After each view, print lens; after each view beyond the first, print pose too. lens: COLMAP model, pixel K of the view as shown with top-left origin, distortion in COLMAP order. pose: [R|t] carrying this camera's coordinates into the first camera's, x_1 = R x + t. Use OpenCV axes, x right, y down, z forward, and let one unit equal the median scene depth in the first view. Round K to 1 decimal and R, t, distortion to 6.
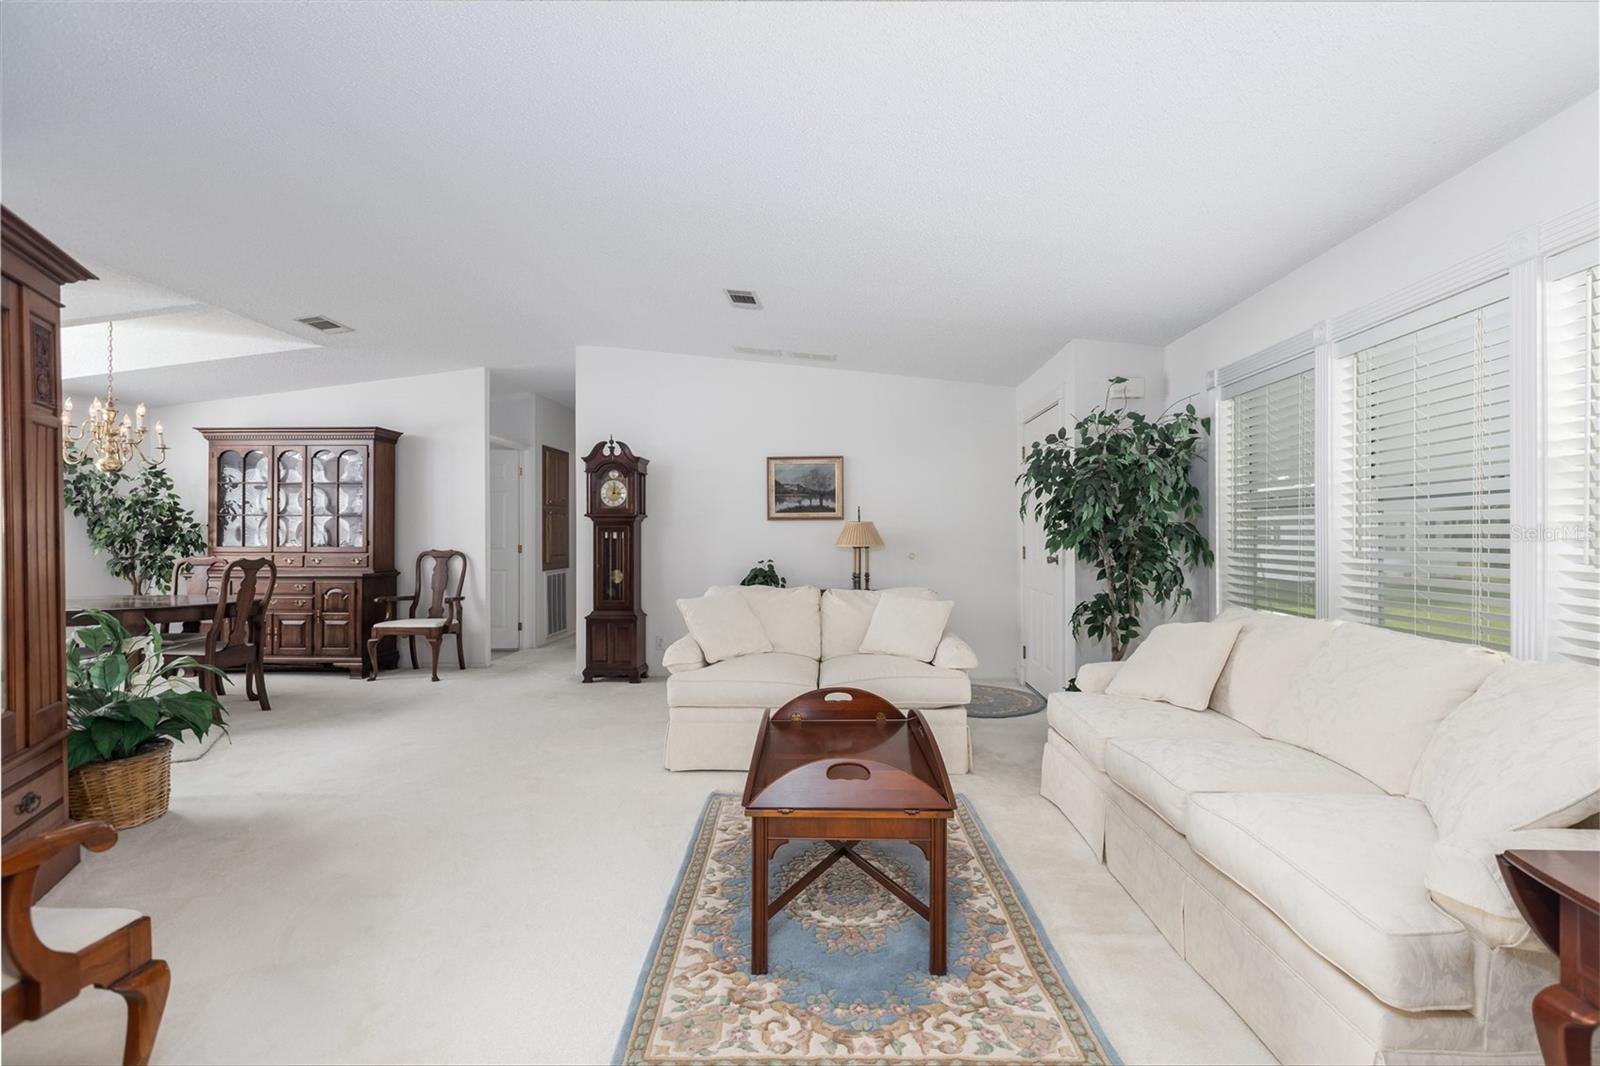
lens RADIAL K [[707.5, 0, 811.2], [0, 707.5, 537.2], [0, 0, 1]] dist [0.000817, 0.000269]
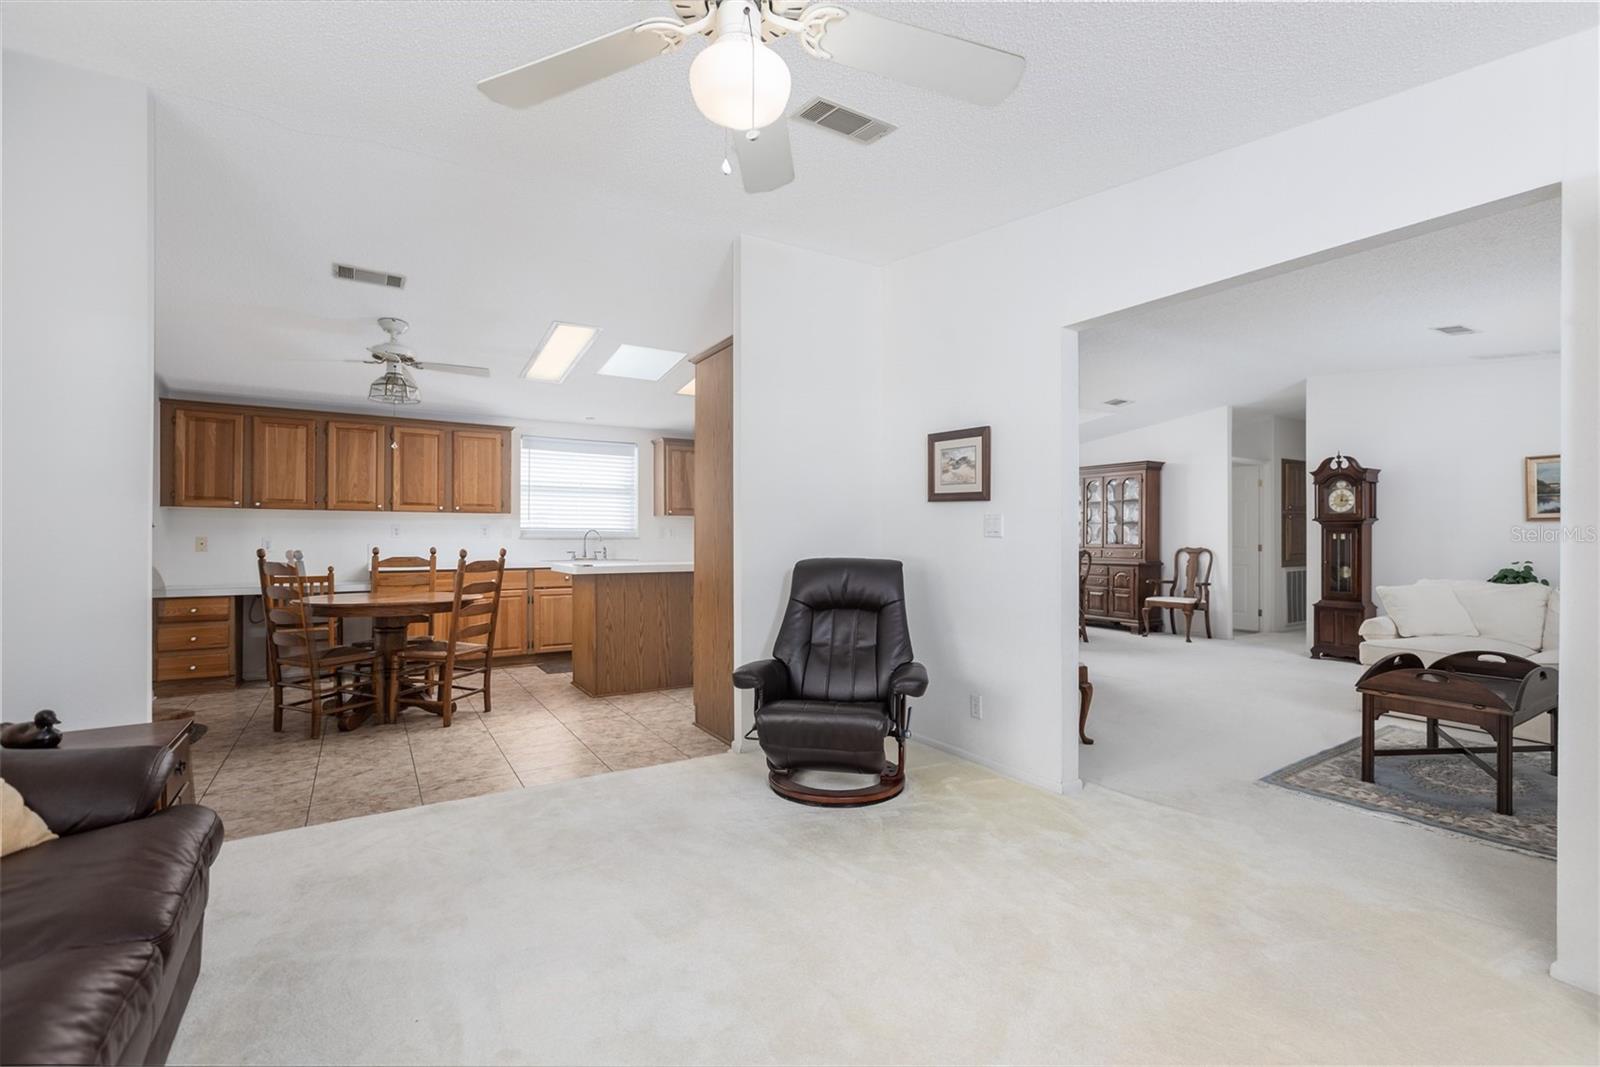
lens RADIAL K [[707.5, 0, 811.2], [0, 707.5, 537.7], [0, 0, 1]] dist [0.000817, 0.000269]
pose [[0.555844, 0.000943, -0.831286, 0.201868], [-0.001982, 0.999998, -0.000191, 0.001177], [0.831284, 0.001754, 0.555845, -0.370195]]
